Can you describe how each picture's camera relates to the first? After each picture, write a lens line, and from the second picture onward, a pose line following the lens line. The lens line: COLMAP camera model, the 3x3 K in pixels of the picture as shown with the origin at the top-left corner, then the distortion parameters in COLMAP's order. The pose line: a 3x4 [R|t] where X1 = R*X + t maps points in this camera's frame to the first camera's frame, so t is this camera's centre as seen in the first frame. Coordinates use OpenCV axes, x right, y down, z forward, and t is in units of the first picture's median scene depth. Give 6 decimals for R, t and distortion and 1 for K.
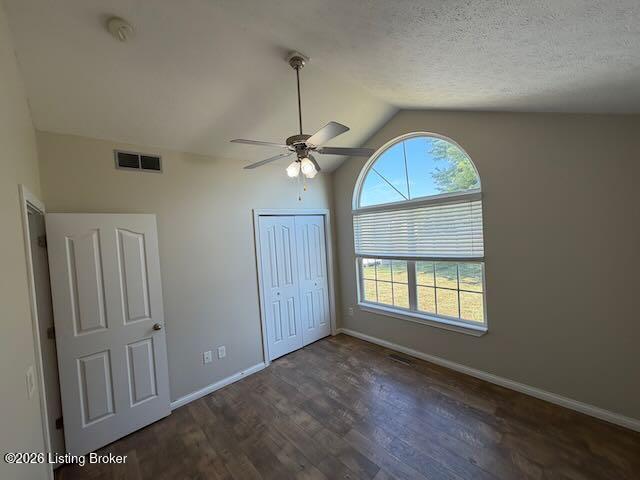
lens RADIAL K [[255.4, 0, 317.6], [0, 255.4, 239.1], [0, 0, 1]] dist [0.001302, 0.000051]
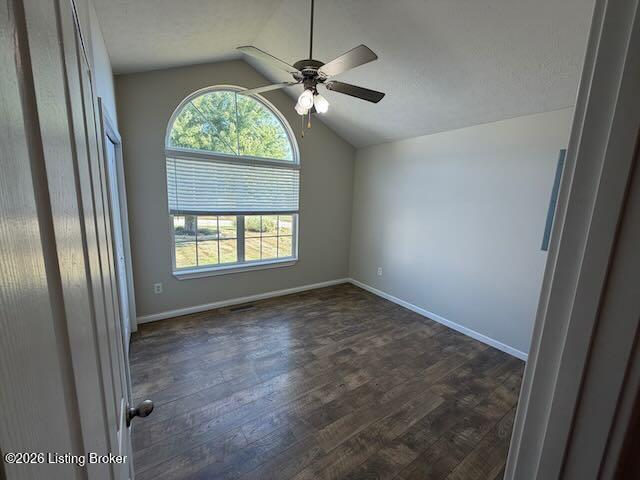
lens RADIAL K [[255.4, 0, 317.6], [0, 255.4, 239.1], [0, 0, 1]] dist [0.001302, 0.000051]
pose [[0.145841, -0.092414, 0.984982, -0.728980], [-0.019466, 0.995167, 0.096252, 0.084512], [-0.989117, -0.033211, 0.143337, 0.617421]]
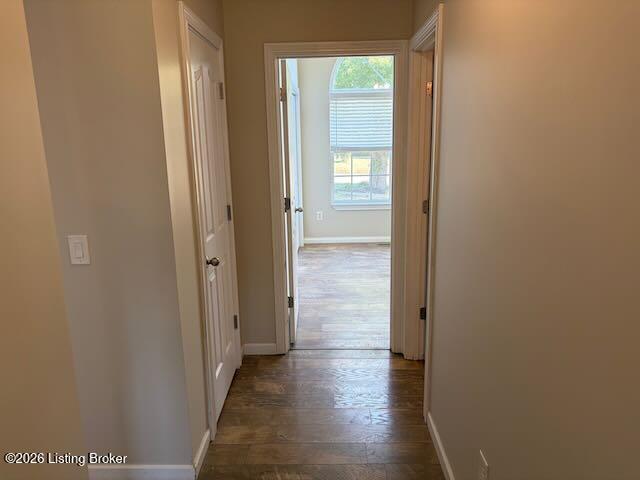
lens RADIAL K [[482.4, 0, 320.0], [0, 482.4, 240.0], [0, 0, 1]] dist [0.003935, 0.000313]
pose [[0.685645, -0.109046, 0.719722, -1.461433], [-0.003252, 0.988247, 0.152828, 0.164715], [-0.727928, -0.107126, 0.677233, -0.148777]]
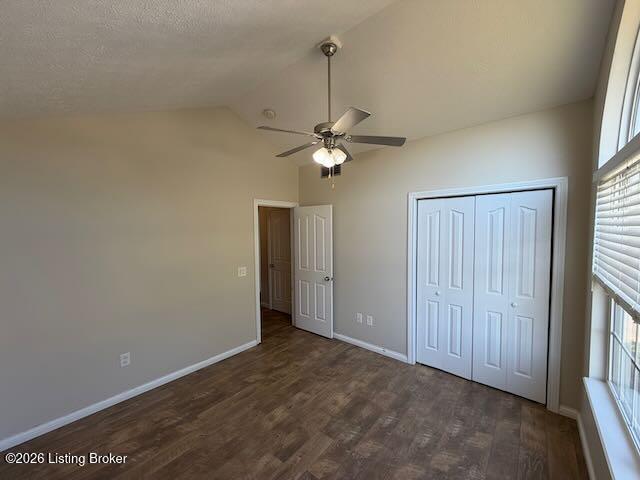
lens RADIAL K [[255.4, 0, 317.6], [0, 255.4, 239.1], [0, 0, 1]] dist [0.001302, 0.000051]
pose [[0.124488, 0.108146, -0.986310, 0.713163], [-0.024997, 0.994069, 0.105842, -0.045737], [0.991906, 0.011479, 0.126453, 0.618790]]
